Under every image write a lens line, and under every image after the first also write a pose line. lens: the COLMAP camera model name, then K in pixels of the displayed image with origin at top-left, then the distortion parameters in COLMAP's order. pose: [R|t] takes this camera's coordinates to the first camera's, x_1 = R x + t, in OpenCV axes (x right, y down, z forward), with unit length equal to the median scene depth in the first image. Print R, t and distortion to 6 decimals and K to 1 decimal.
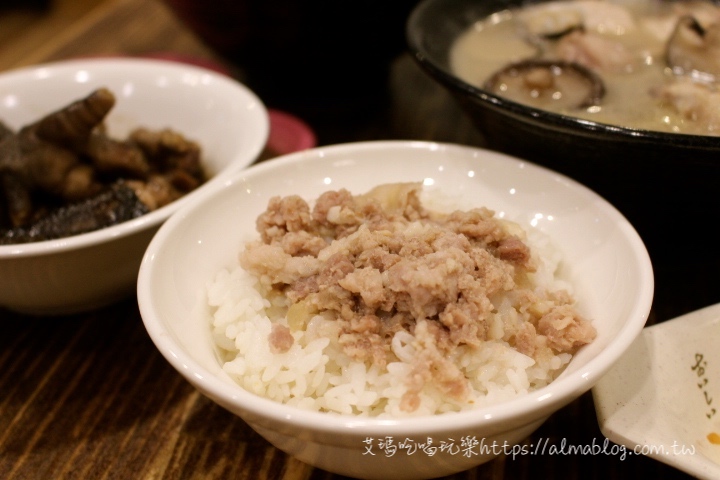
lens RADIAL K [[931.9, 0, 341.9], [0, 931.9, 251.1], [0, 0, 1]] dist [-0.061963, 0.000000]
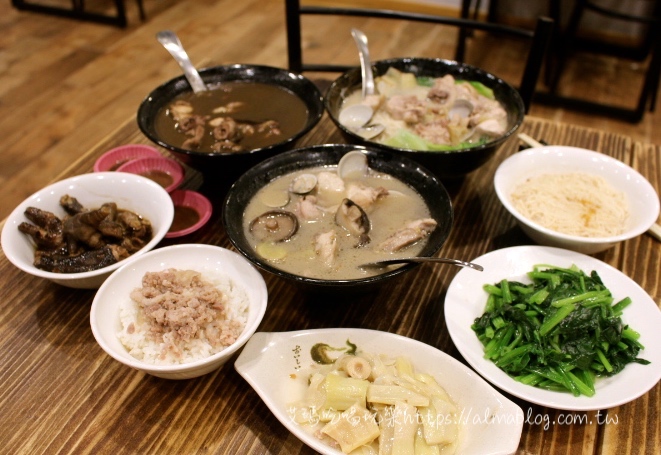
lens RADIAL K [[734.9, 0, 294.9], [0, 734.9, 239.4], [0, 0, 1]] dist [-0.081799, 0.000000]
pose [[0.978758, 0.128361, -0.159864, 0.750589], [-0.103411, 0.982382, 0.155665, -0.580018], [0.177029, -0.135827, 0.974788, -1.127020]]
